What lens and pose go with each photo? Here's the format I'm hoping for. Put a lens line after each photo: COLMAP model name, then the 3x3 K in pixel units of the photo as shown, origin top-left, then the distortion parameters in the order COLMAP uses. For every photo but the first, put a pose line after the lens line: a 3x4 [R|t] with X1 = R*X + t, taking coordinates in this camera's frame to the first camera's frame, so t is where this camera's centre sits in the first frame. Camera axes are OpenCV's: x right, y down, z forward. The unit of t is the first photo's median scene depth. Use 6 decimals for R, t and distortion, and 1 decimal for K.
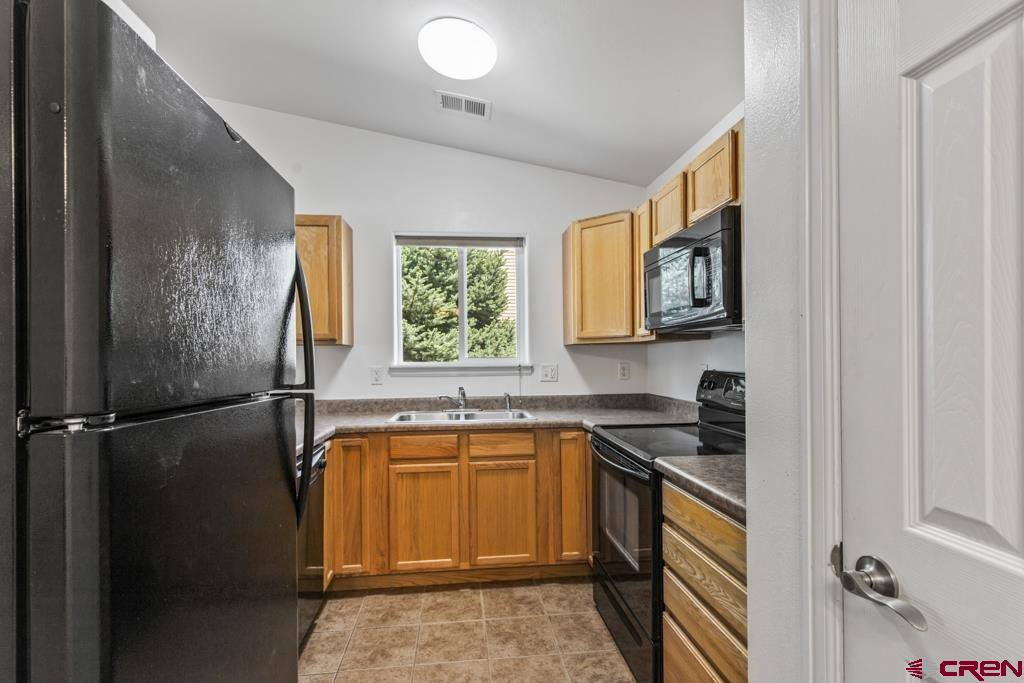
lens RADIAL K [[476.3, 0, 512.0], [0, 476.3, 361.7], [0, 0, 1]] dist [0.001291, 0.000180]
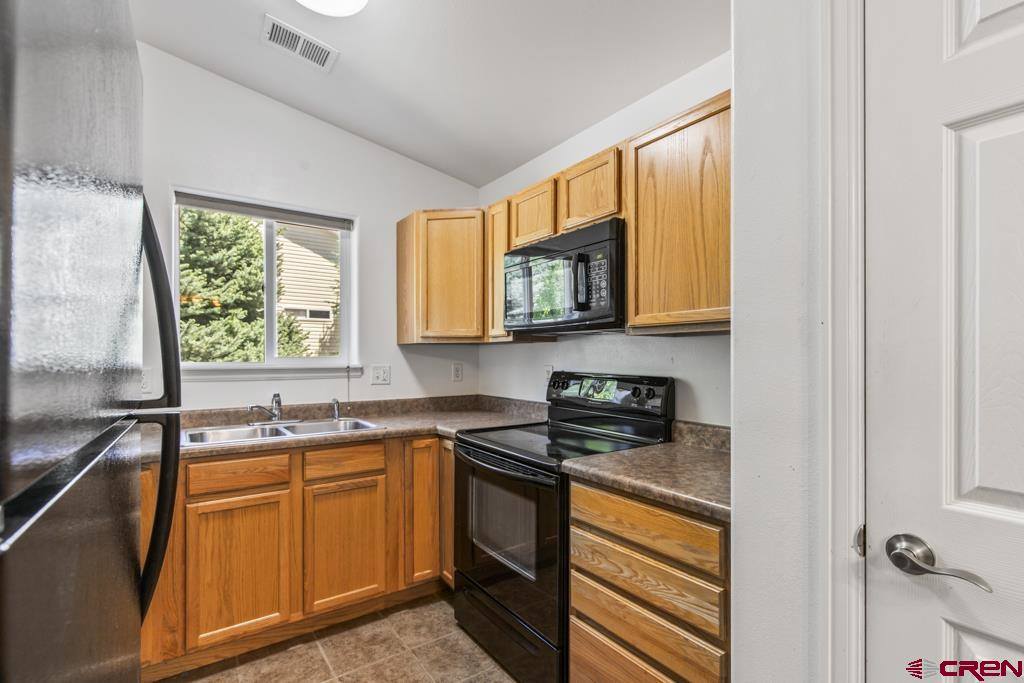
lens RADIAL K [[472.7, 0, 514.7], [0, 472.7, 358.2], [0, 0, 1]] dist [-0.002536, -0.000647]
pose [[0.872168, 0.007645, 0.489148, -0.170735], [-0.003688, 0.999952, -0.009053, -0.000977], [-0.489193, 0.006092, 0.872154, 0.125175]]
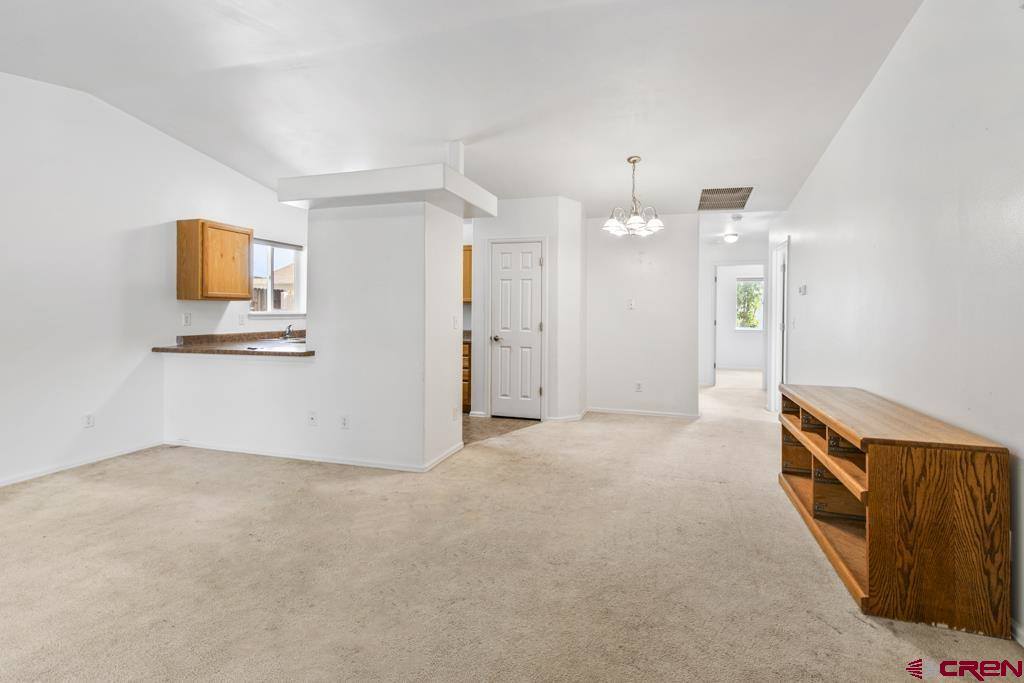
lens RADIAL K [[483.9, 0, 513.7], [0, 483.9, 332.3], [0, 0, 1]] dist [0.001103, 0.000092]
pose [[0.396944, -0.026249, 0.917468, -1.747190], [0.000932, 0.999602, 0.028196, 0.032924], [-0.917843, -0.010337, 0.396810, -0.660243]]
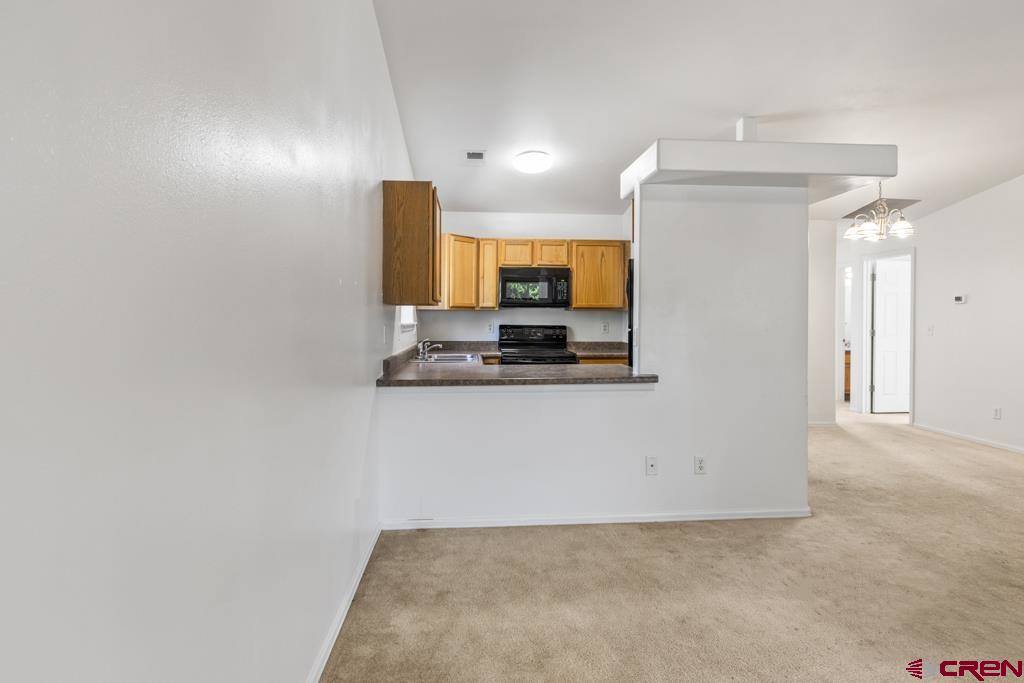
lens RADIAL K [[526.8, 0, 512.0], [0, 526.8, 341.5], [0, 0, 1]] dist [-0.001234, -0.000279]
pose [[0.030501, -0.033419, 0.998976, -1.843061], [0.008241, 0.999415, 0.033182, 0.013345], [-0.999501, 0.007220, 0.030759, 0.827432]]
